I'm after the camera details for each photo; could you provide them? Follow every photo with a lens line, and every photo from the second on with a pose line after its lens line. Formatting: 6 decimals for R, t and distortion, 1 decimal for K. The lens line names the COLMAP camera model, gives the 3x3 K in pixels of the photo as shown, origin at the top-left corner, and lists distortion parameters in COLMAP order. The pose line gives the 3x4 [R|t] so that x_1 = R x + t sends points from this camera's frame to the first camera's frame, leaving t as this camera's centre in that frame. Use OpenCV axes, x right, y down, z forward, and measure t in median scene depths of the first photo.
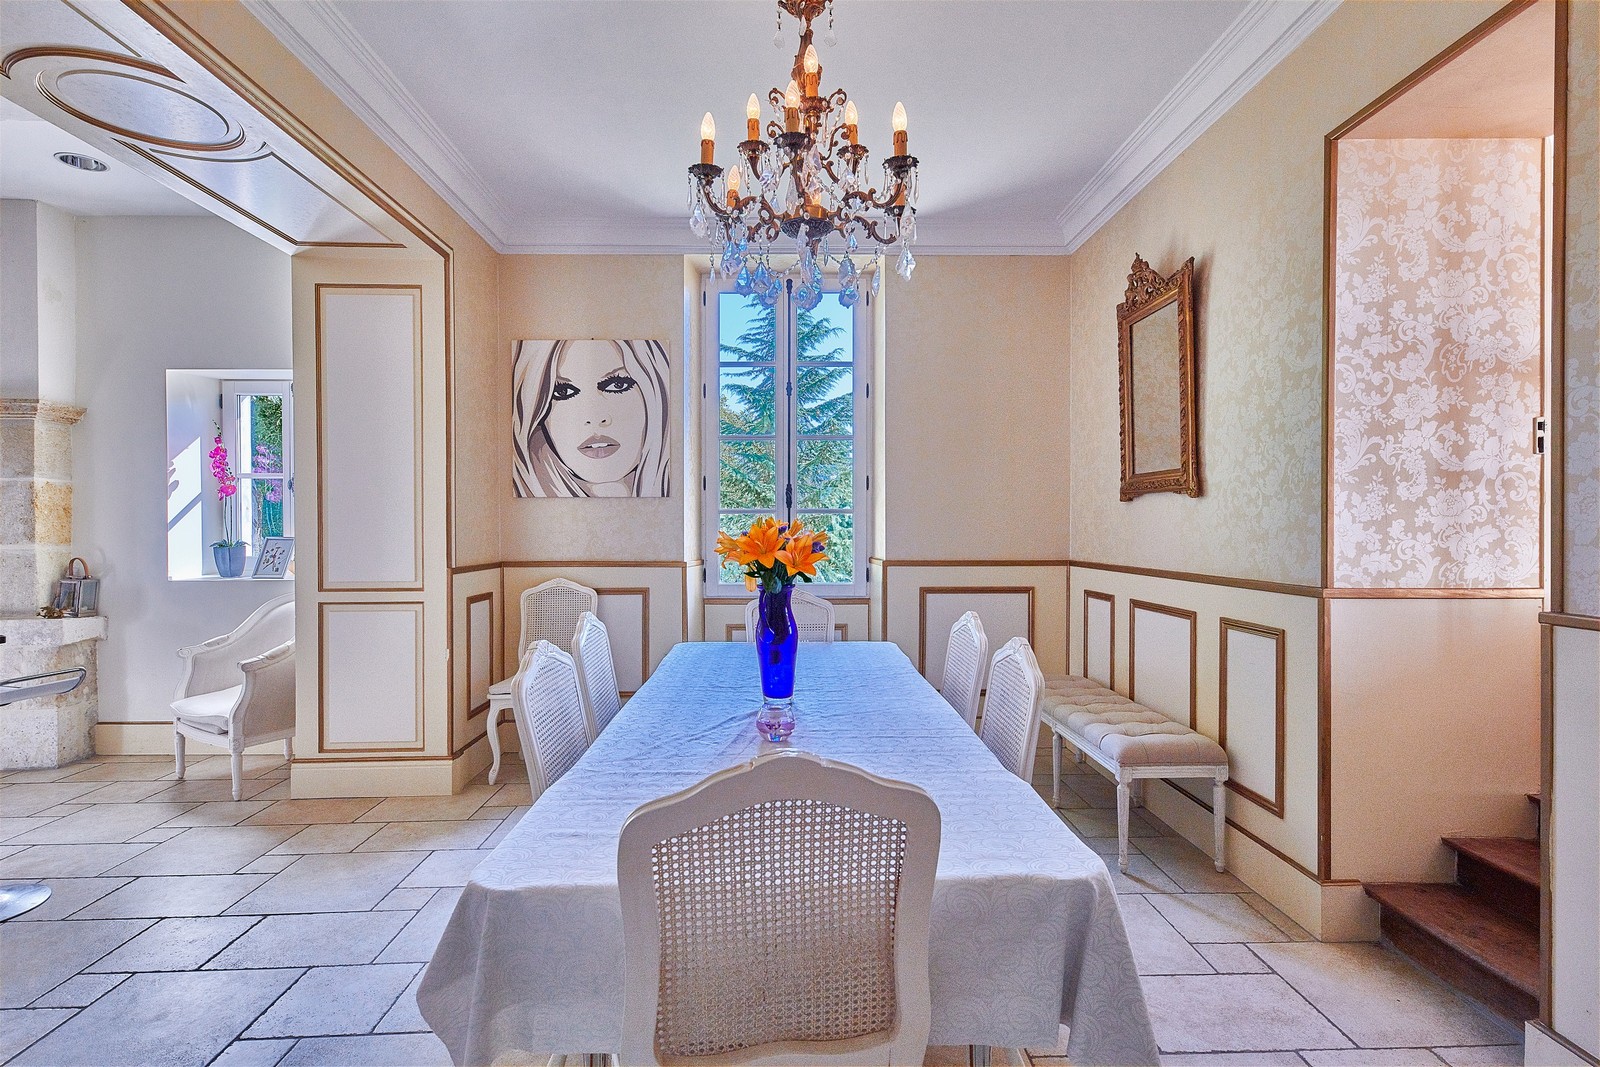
lens RADIAL K [[795.7, 0, 799.2], [0, 795.7, 531.6], [0, 0, 1]] dist [0.010260, 0.002147]
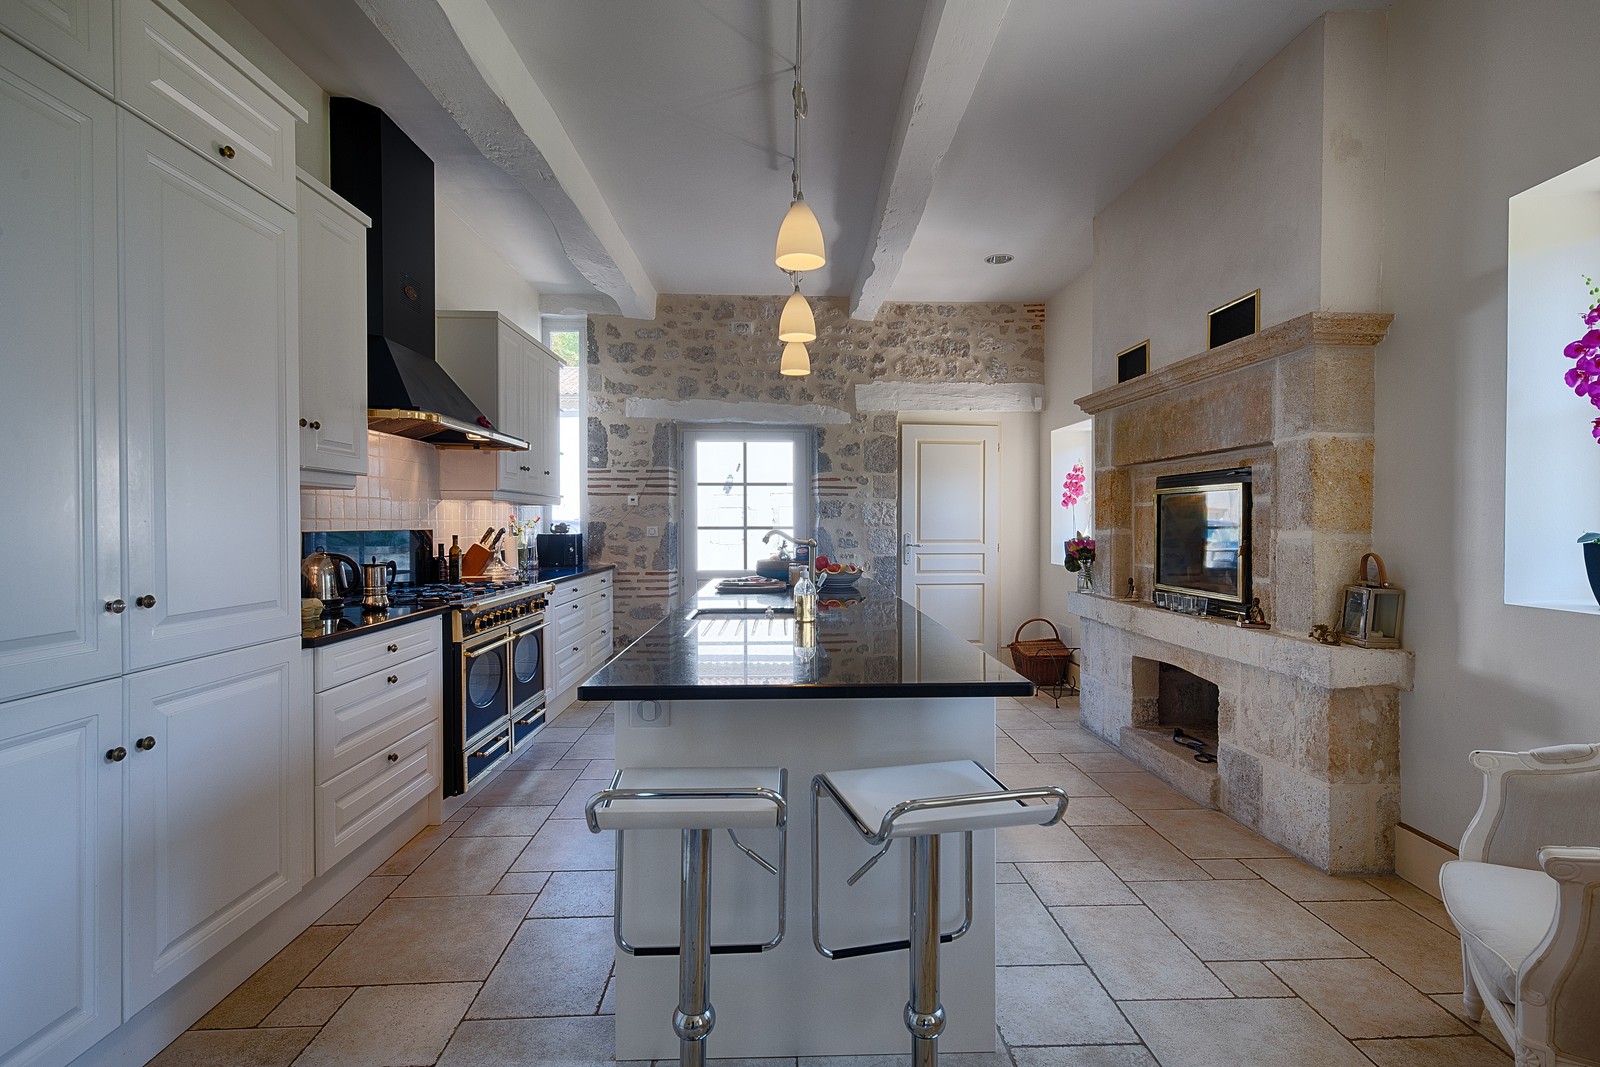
lens RADIAL K [[795.7, 0, 804.4], [0, 795.7, 527.0], [0, 0, 1]] dist [0.010260, 0.002147]
pose [[0.008125, 0.013737, -0.999873, -0.271948], [-0.003540, 0.999900, 0.013708, 0.004681], [0.999961, 0.003429, 0.008173, 0.551892]]
